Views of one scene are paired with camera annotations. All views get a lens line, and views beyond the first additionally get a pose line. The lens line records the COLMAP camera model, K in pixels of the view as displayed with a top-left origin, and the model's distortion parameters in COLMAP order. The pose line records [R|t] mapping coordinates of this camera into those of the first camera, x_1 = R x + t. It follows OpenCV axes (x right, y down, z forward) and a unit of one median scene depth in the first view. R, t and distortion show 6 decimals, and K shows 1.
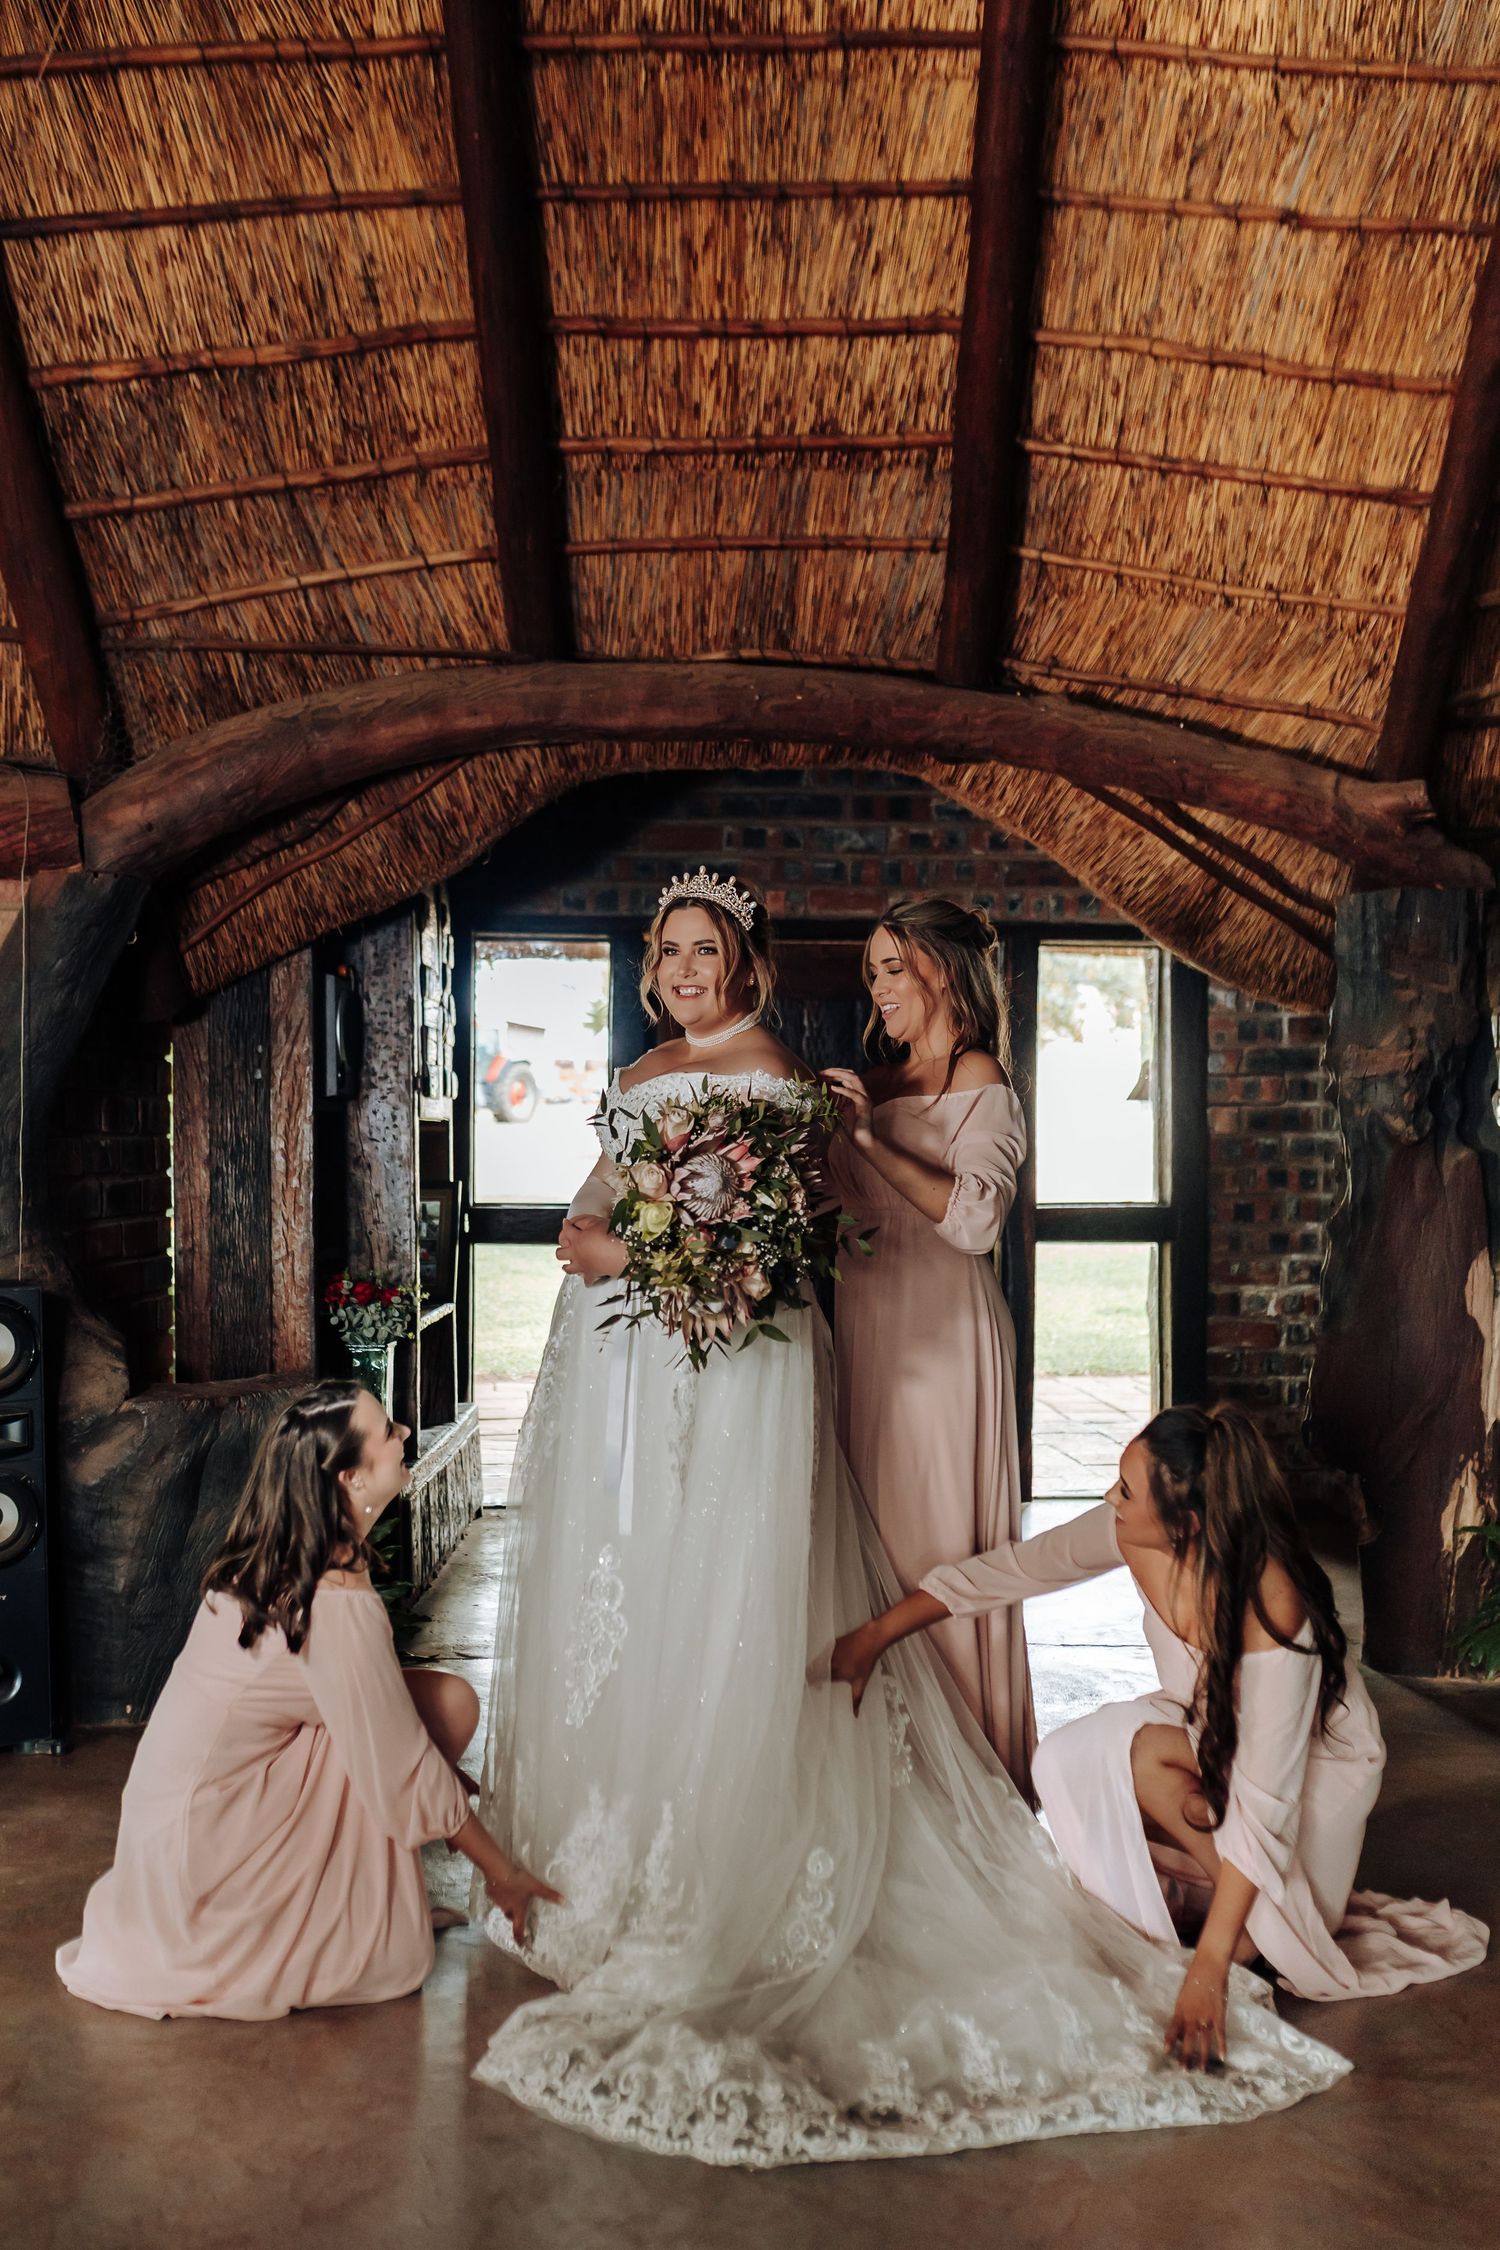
lens RADIAL K [[2258.9, 0, 718.4], [0, 2258.9, 1213.4], [0, 0, 1]] dist [0.002118, 0.001084]
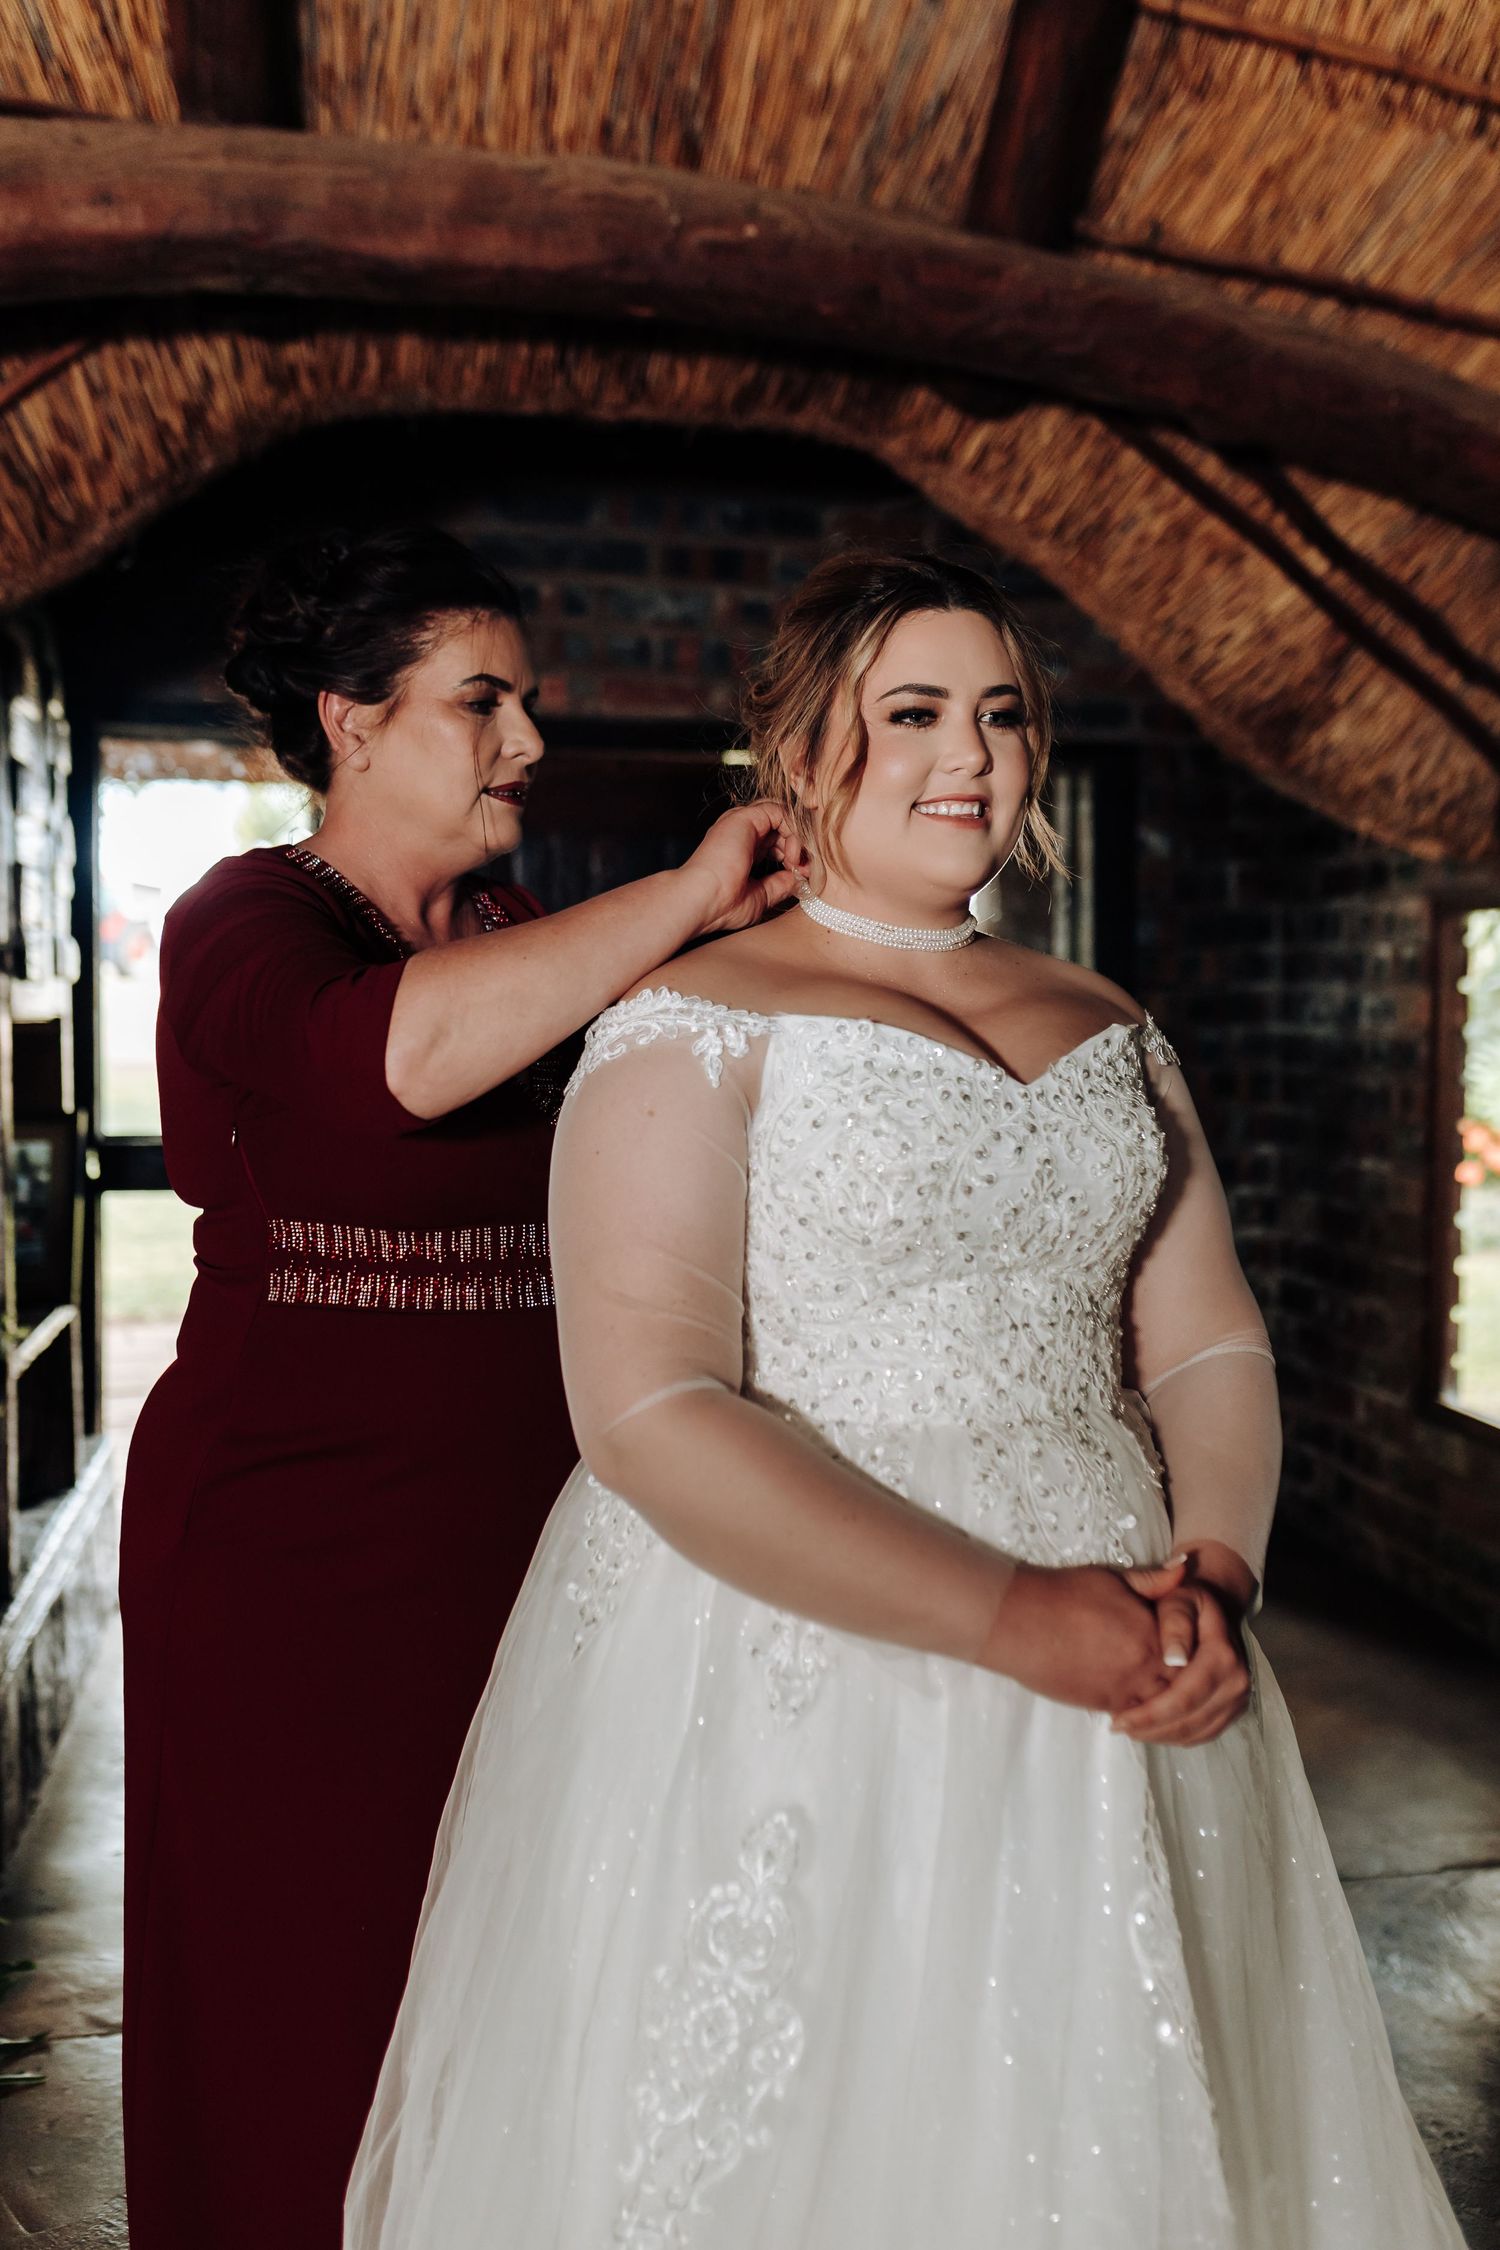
lens RADIAL K [[2150.8, 0, 752.8], [0, 2150.8, 1097.6], [0, 0, 1]] dist [0.002210, -0.001460]
pose [[0.982097, -0.008626, 0.188180, -0.057004], [0.005836, 0.999865, 0.015377, -0.034509], [-0.188287, -0.014003, 0.982014, 0.491245]]
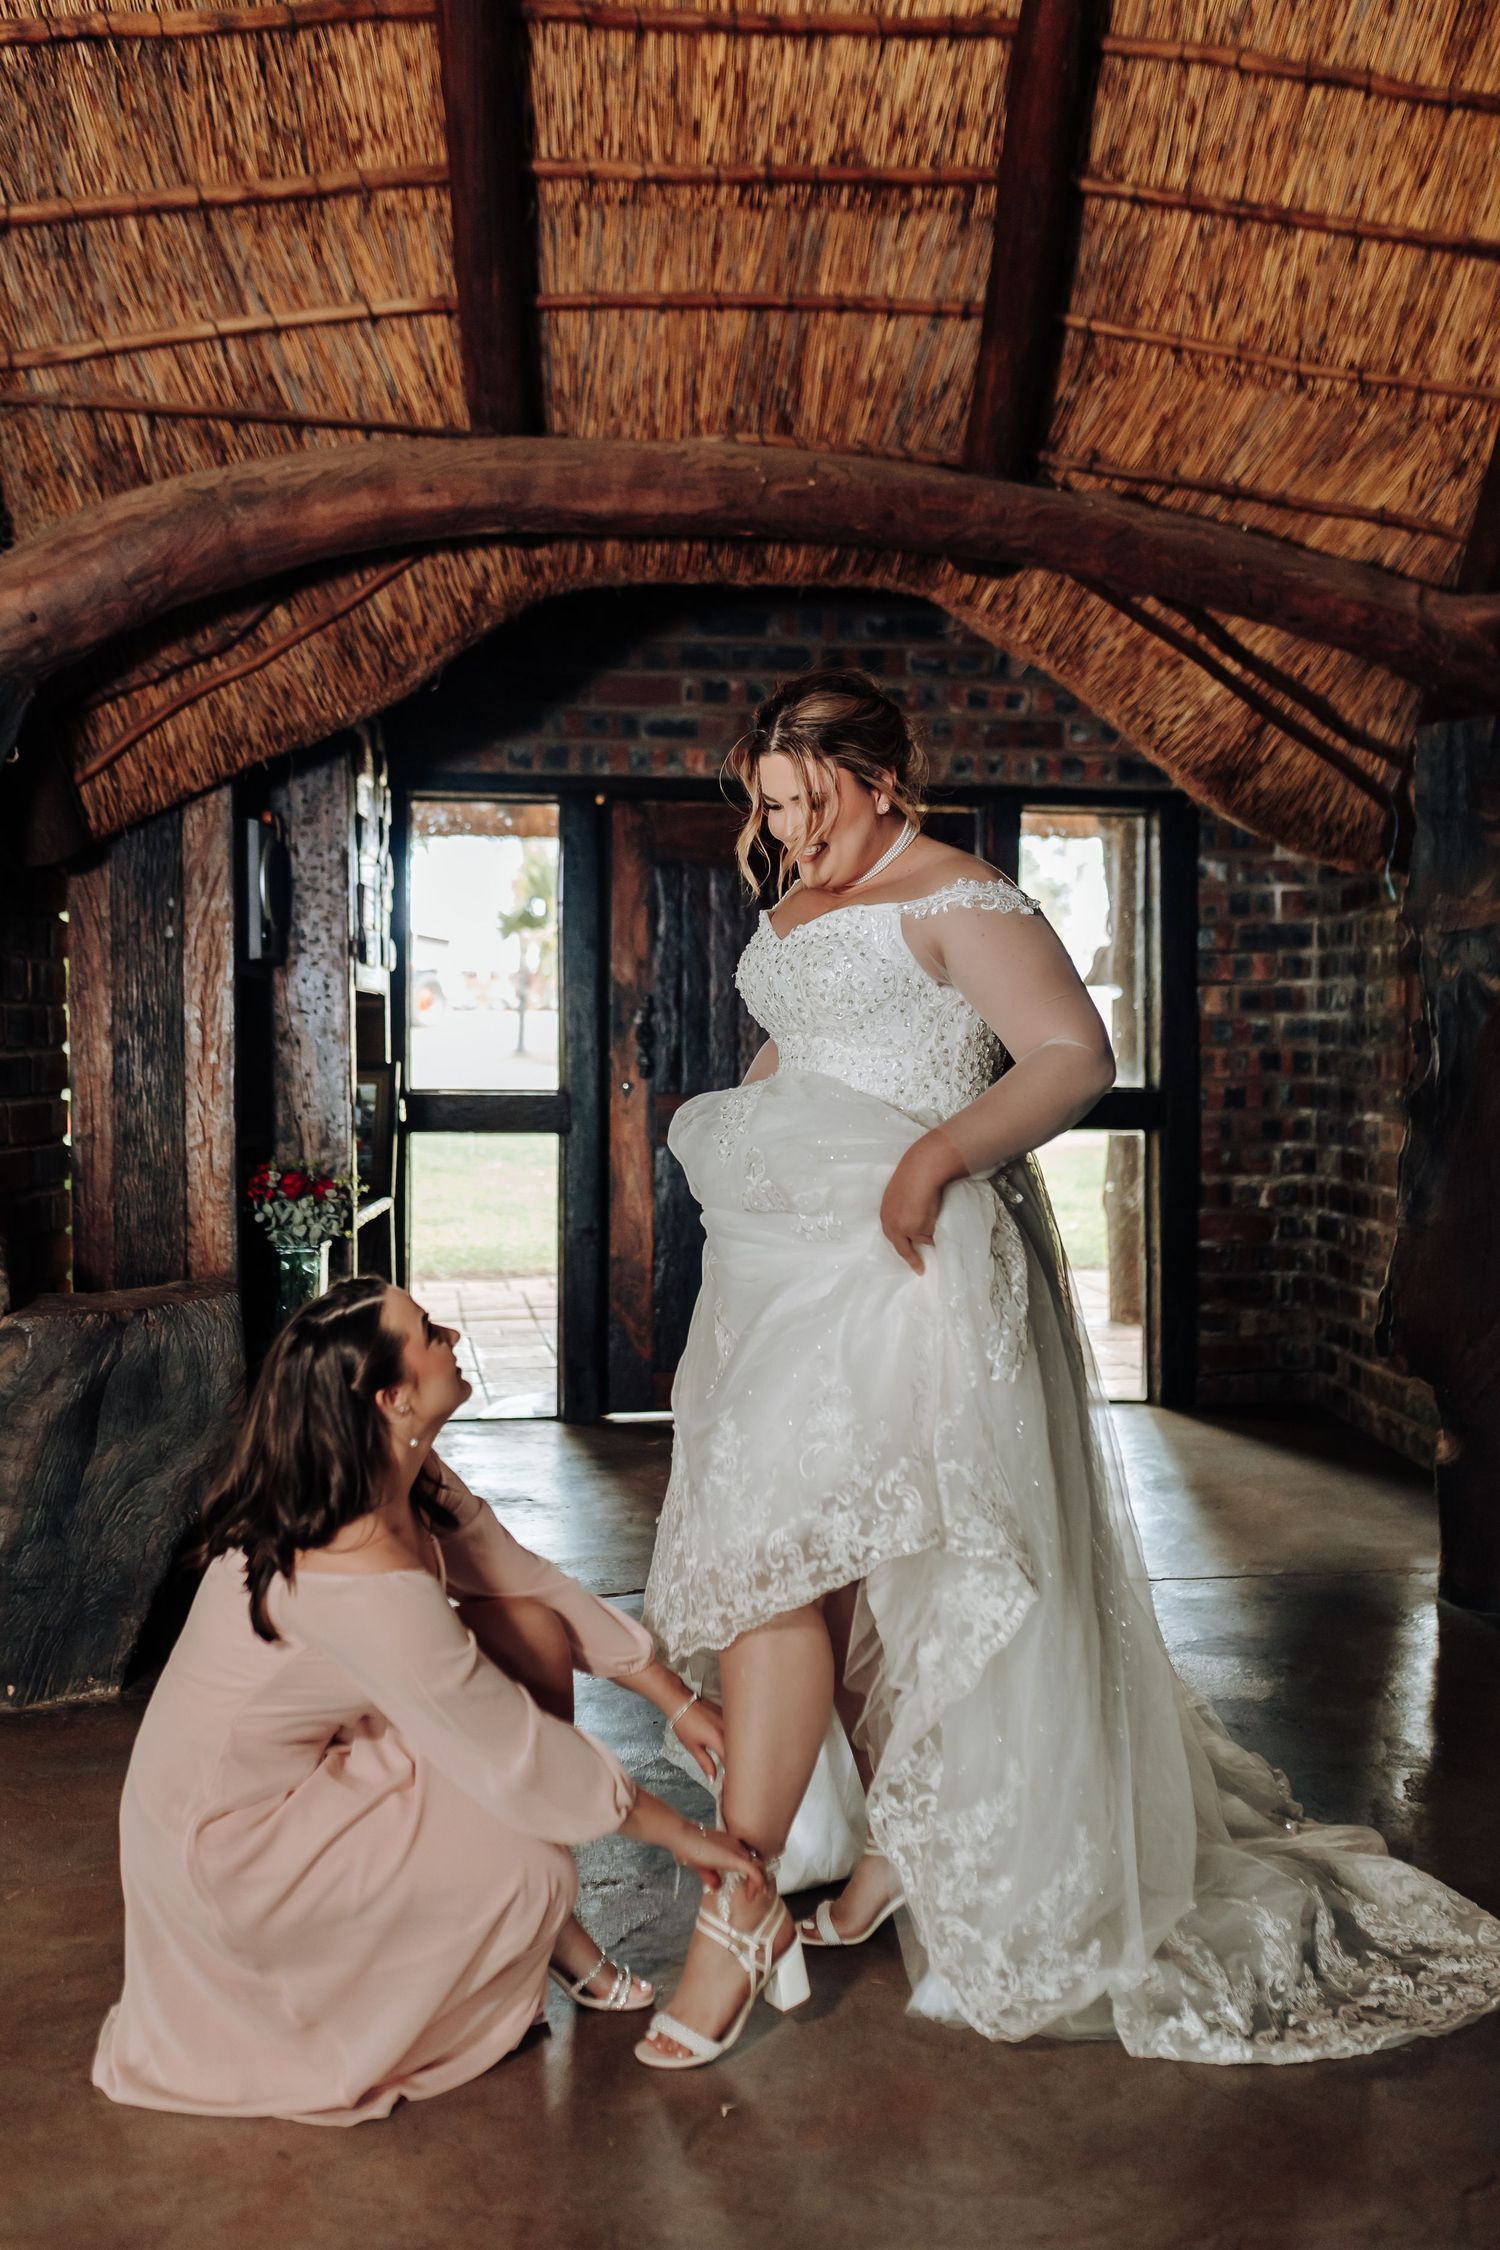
lens RADIAL K [[2119.2, 0, 750.0], [0, 2119.2, 1125.0], [0, 0, 1]] dist [0.003281, -0.003882]
pose [[0.997901, -0.003024, 0.064694, -0.038534], [0.002793, 0.999989, 0.003659, 0.010590], [-0.064704, -0.003471, 0.997898, 0.195724]]
